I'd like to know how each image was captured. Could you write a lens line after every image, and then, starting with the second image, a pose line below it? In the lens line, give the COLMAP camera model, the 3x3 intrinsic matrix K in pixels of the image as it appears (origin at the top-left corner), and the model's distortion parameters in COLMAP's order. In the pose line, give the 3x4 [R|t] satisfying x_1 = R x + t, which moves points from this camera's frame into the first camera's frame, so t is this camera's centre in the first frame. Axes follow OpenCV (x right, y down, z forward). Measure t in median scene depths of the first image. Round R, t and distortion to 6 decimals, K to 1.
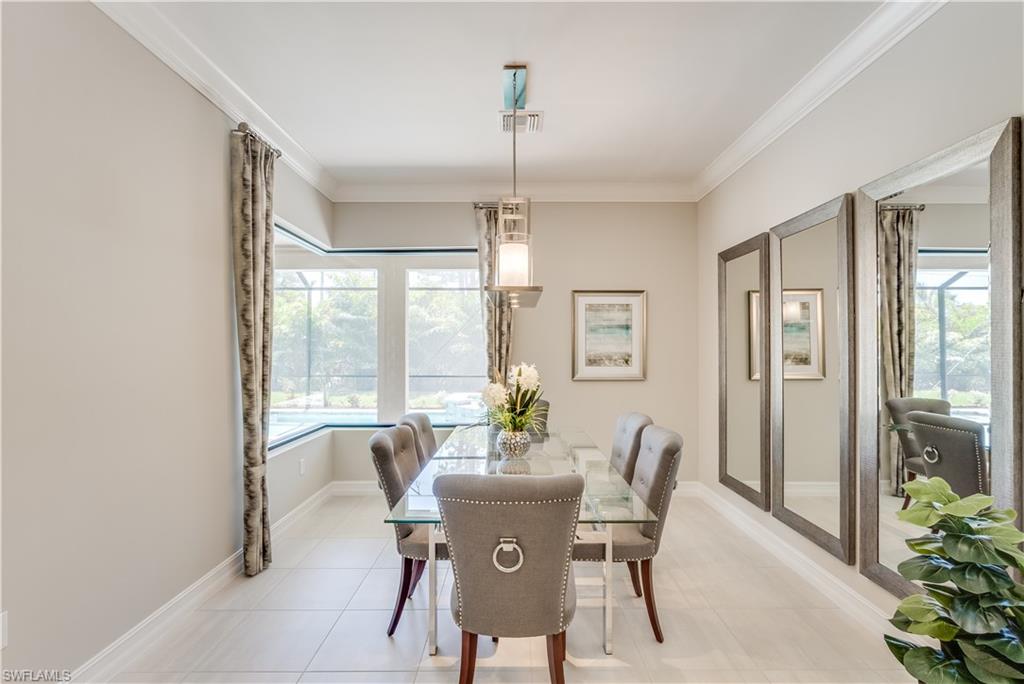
lens RADIAL K [[483.3, 0, 512.0], [0, 483.3, 342.0], [0, 0, 1]] dist [-0.006209, -0.000019]
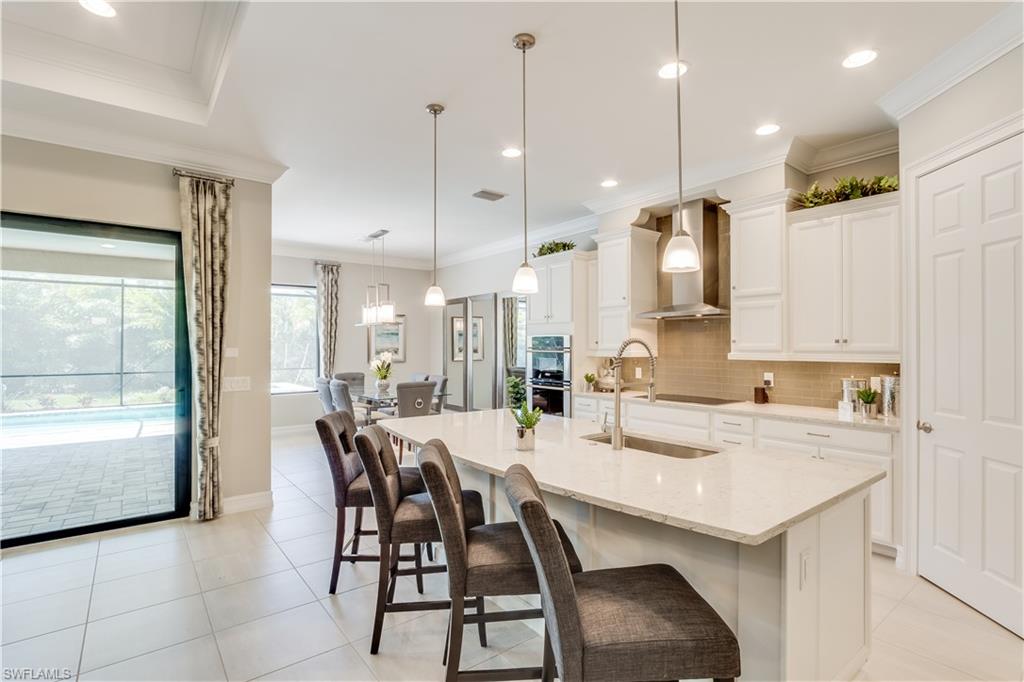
lens RADIAL K [[499.6, 0, 512.0], [0, 499.6, 341.0], [0, 0, 1]] dist [-0.002435, -0.000108]
pose [[0.791843, 0.004110, 0.610711, -0.609628], [-0.008677, 0.999952, 0.004522, -0.016652], [-0.610663, -0.008880, 0.791841, -0.834639]]
